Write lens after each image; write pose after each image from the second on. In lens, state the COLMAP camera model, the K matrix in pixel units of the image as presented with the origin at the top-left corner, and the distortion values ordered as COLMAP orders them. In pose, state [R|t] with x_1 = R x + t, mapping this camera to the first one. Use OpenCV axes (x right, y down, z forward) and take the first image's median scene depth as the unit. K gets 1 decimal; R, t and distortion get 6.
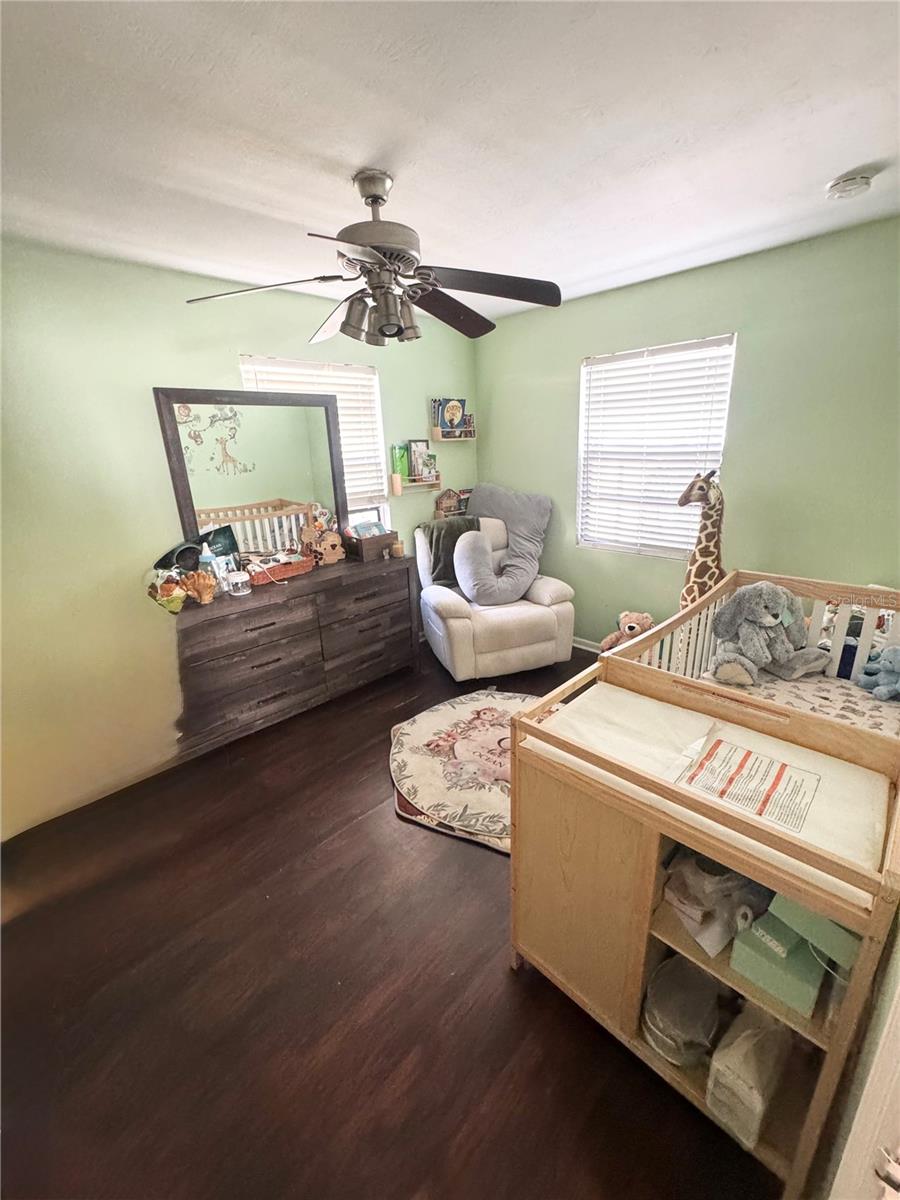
lens RADIAL K [[481.4, 0, 450.0], [0, 481.4, 600.0], [0, 0, 1]] dist [0.000387, -0.000314]
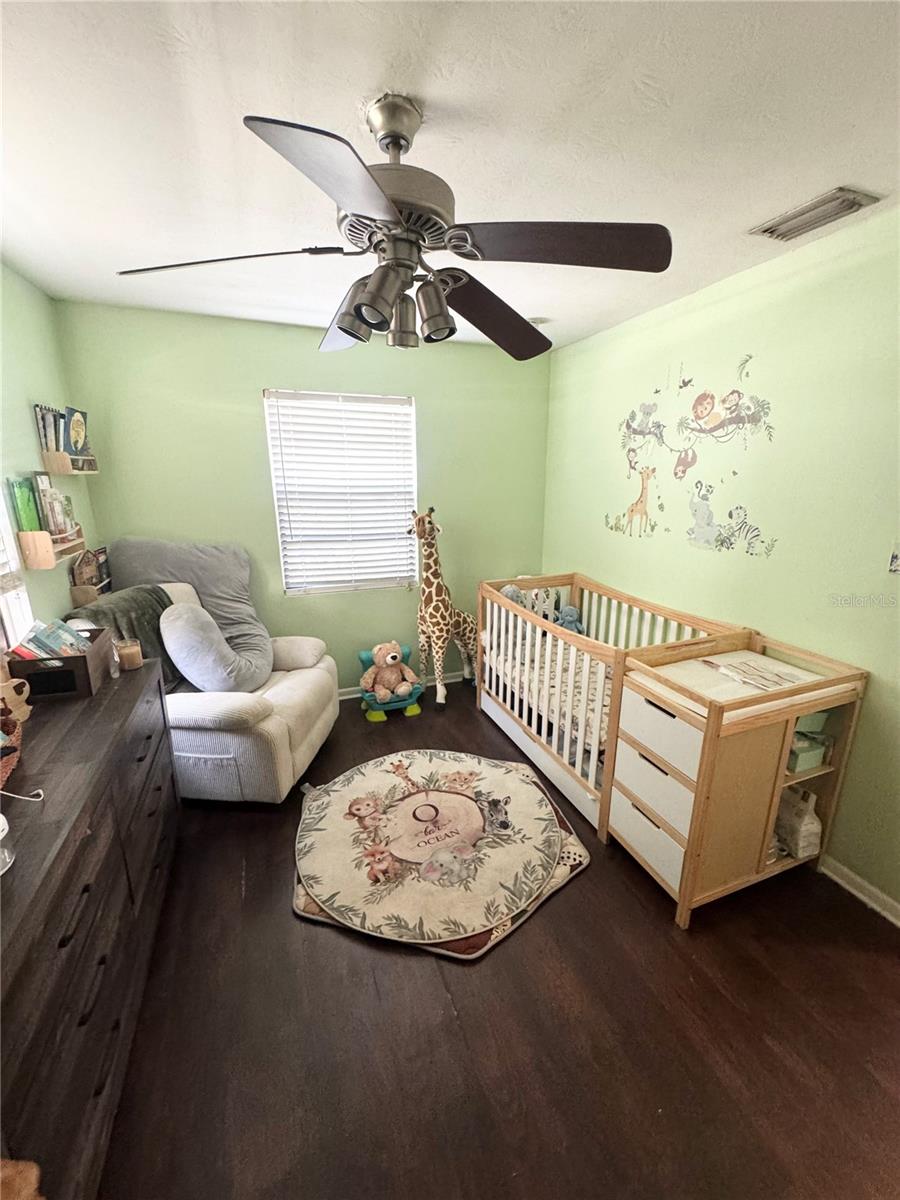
lens RADIAL K [[481.4, 0, 450.0], [0, 481.4, 600.0], [0, 0, 1]] dist [0.000387, -0.000314]
pose [[0.403854, -0.200384, 0.892607, -0.533362], [0.267363, 0.958969, 0.094315, -0.141414], [-0.874882, 0.200561, 0.440859, 0.452708]]
